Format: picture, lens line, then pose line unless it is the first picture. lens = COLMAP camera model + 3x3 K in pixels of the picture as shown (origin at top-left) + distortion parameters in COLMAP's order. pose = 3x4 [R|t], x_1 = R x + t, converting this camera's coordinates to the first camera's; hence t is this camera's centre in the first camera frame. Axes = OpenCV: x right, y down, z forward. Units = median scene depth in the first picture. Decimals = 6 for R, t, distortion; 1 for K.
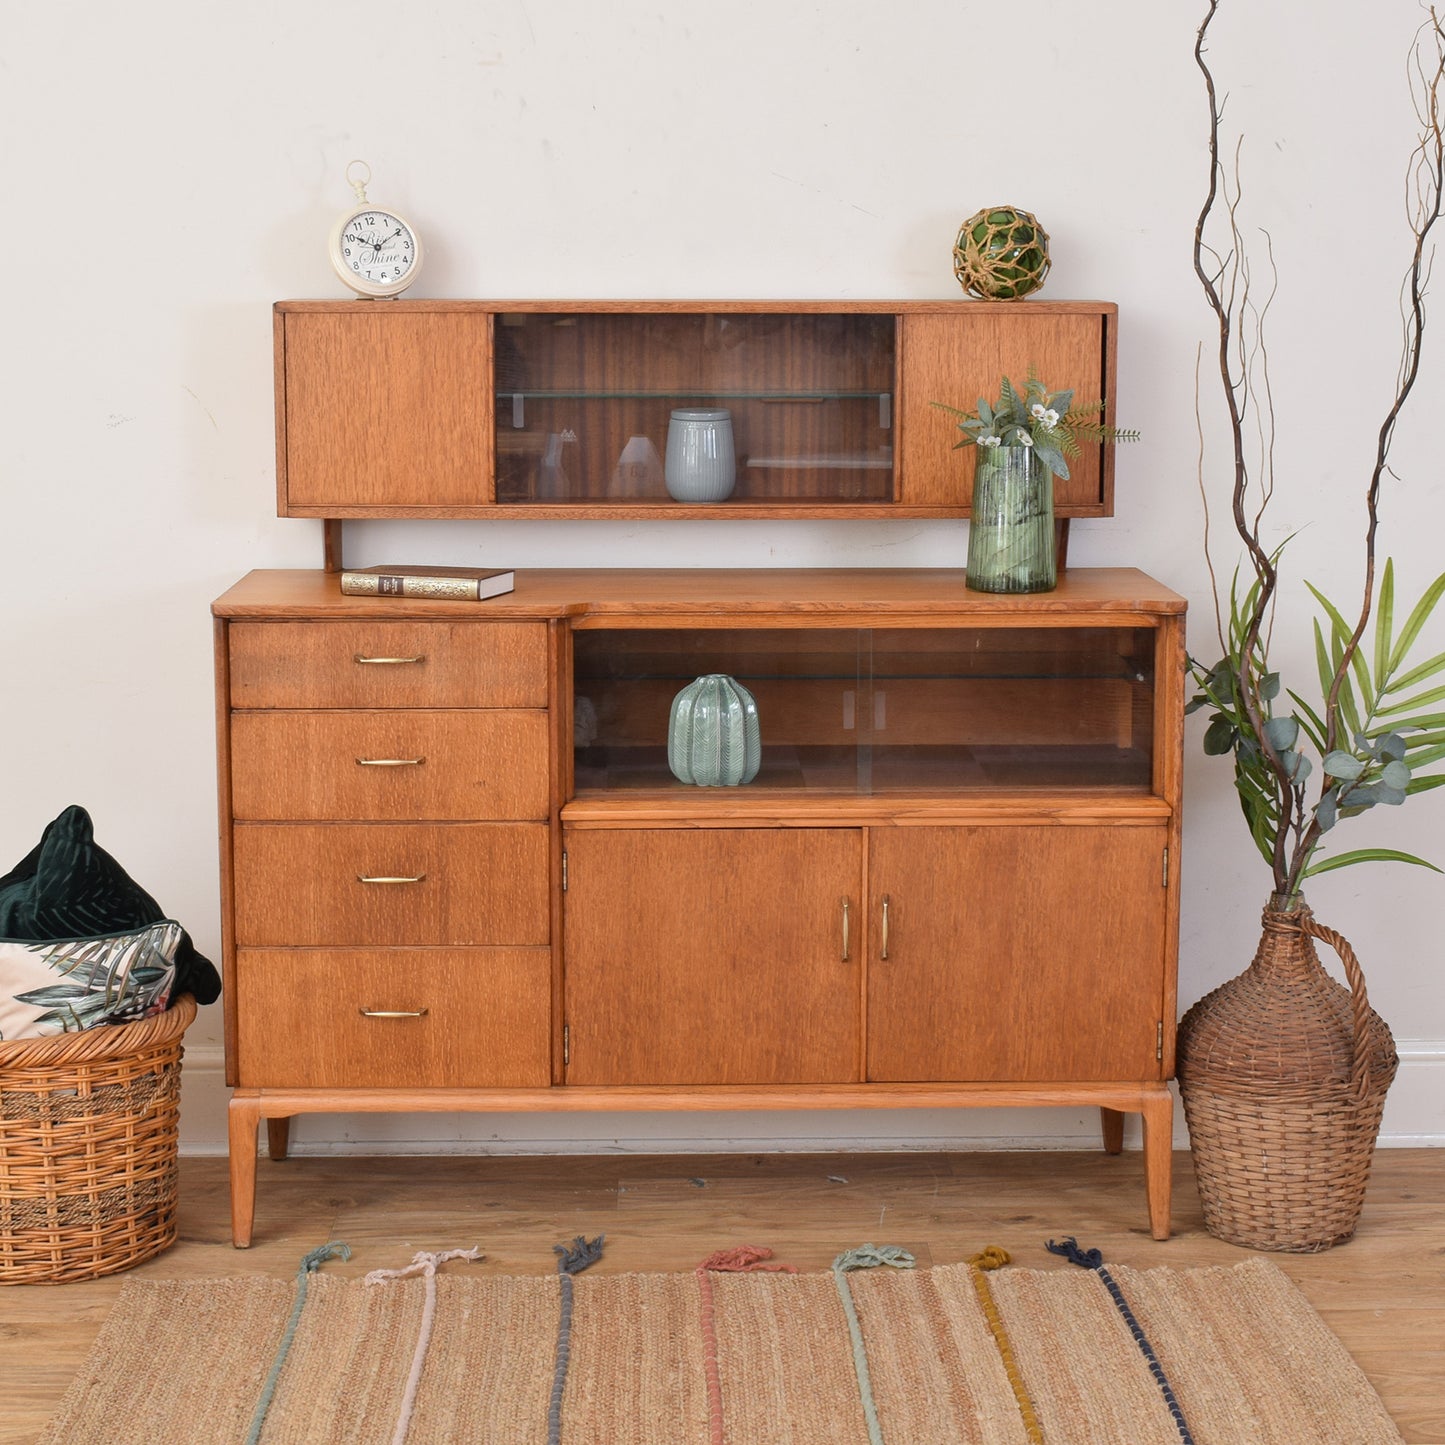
lens RADIAL K [[2914.8, 0, 722.5], [0, 2914.8, 722.5], [0, 0, 1]] dist [-0.012102, -0.137928]
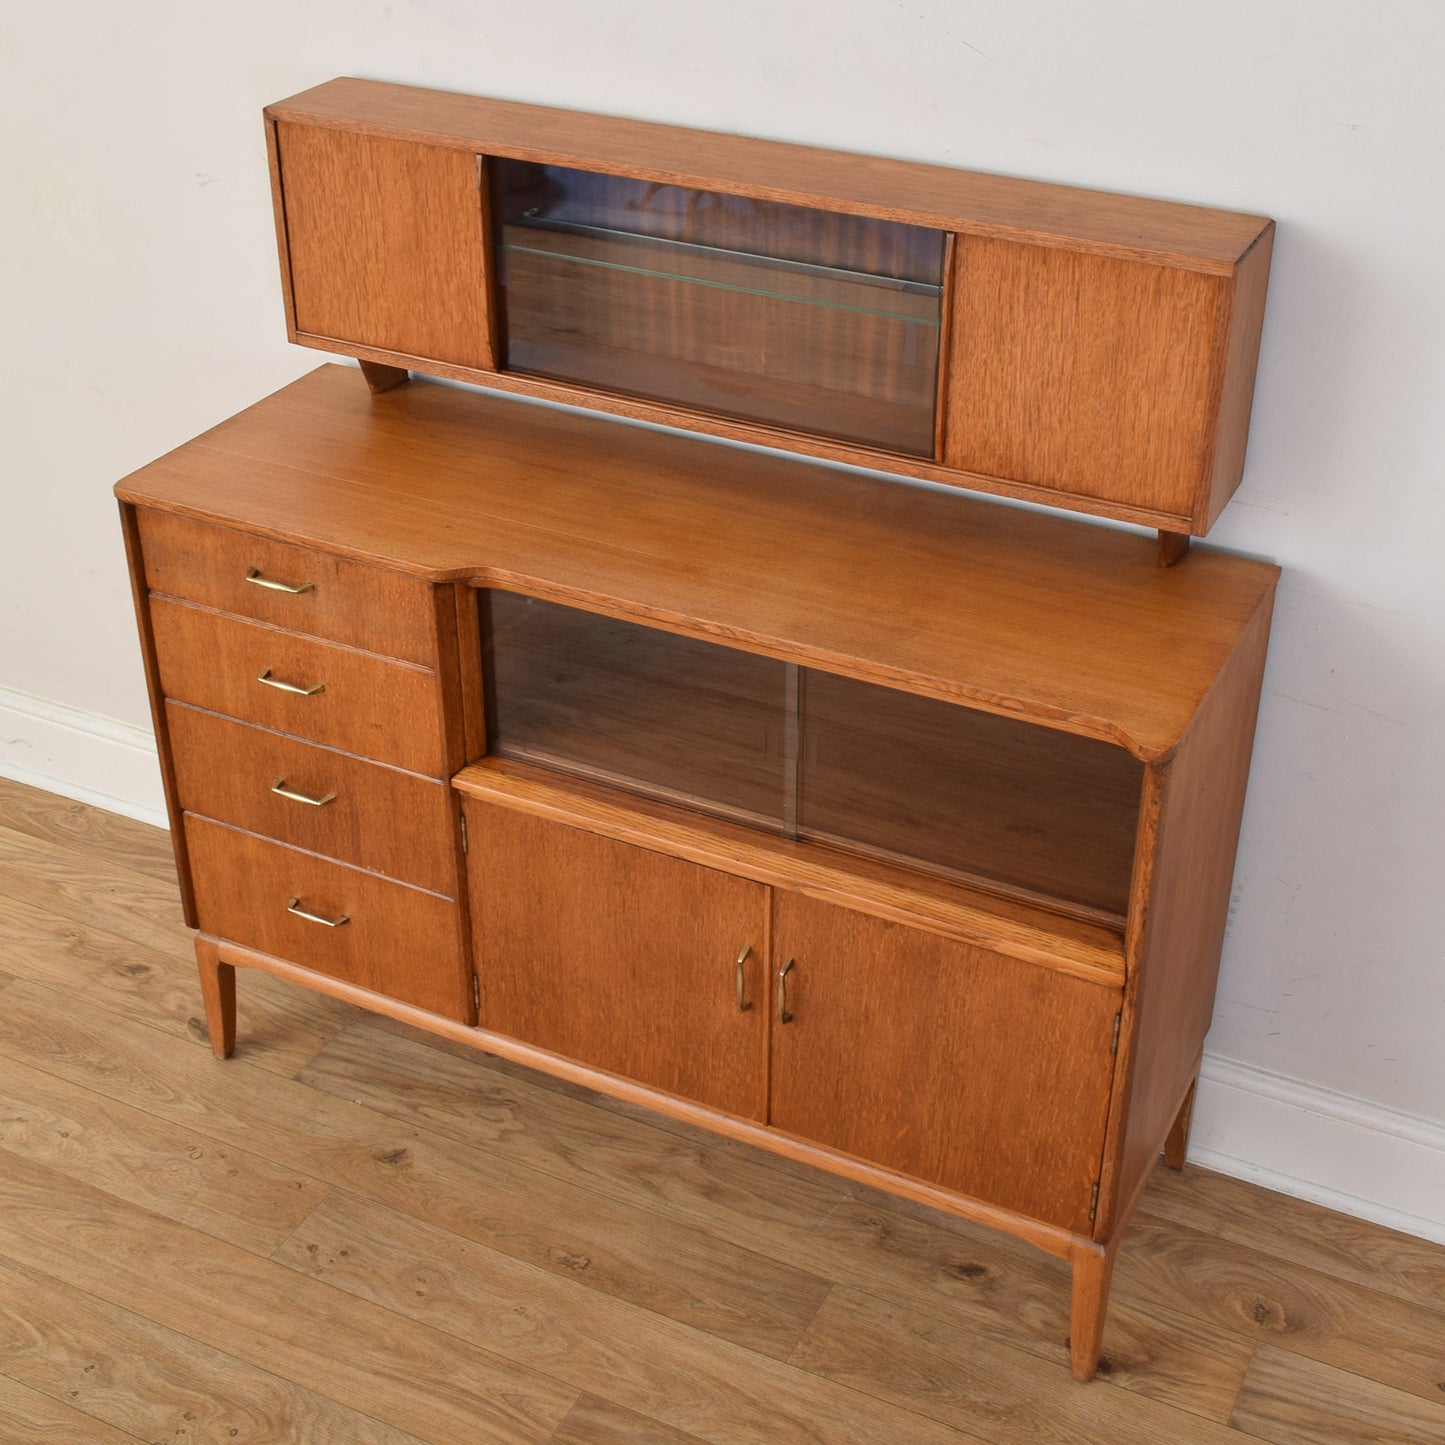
lens RADIAL K [[2100.0, 0, 767.0], [0, 2100.0, 659.2], [0, 0, 1]] dist [-0.018770, 0.009375]
pose [[0.887713, 0.239475, -0.393215, 0.264815], [-0.084304, 0.924186, 0.372523, -0.242521], [0.452614, -0.297544, 0.840600, 0.516139]]
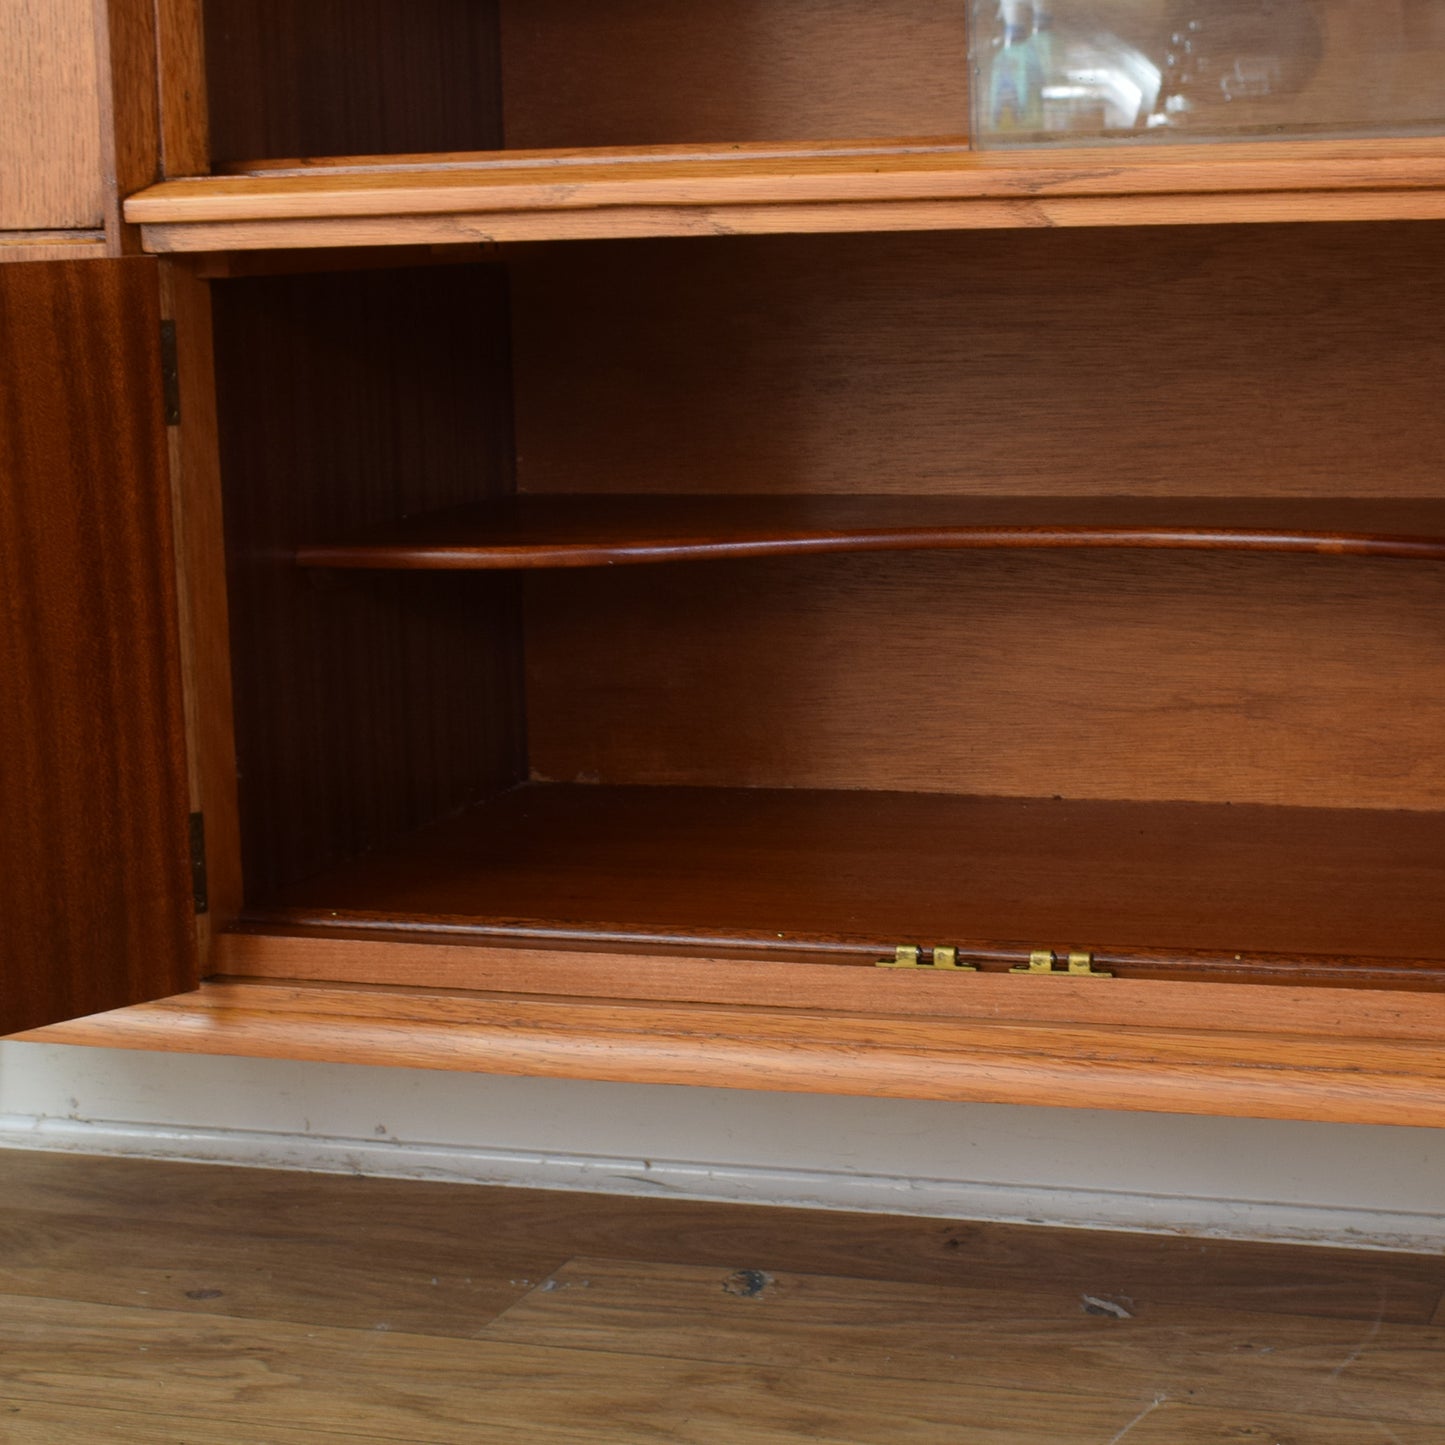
lens RADIAL K [[3261.5, 0, 905.2], [0, 3261.5, 655.2], [0, 0, 1]] dist [0.004592, -0.174344]
pose [[0.944416, 0.021670, -0.328038, 0.162795], [-0.028306, 0.999480, -0.015469, 0.088300], [0.327532, 0.023895, 0.944538, 0.649815]]
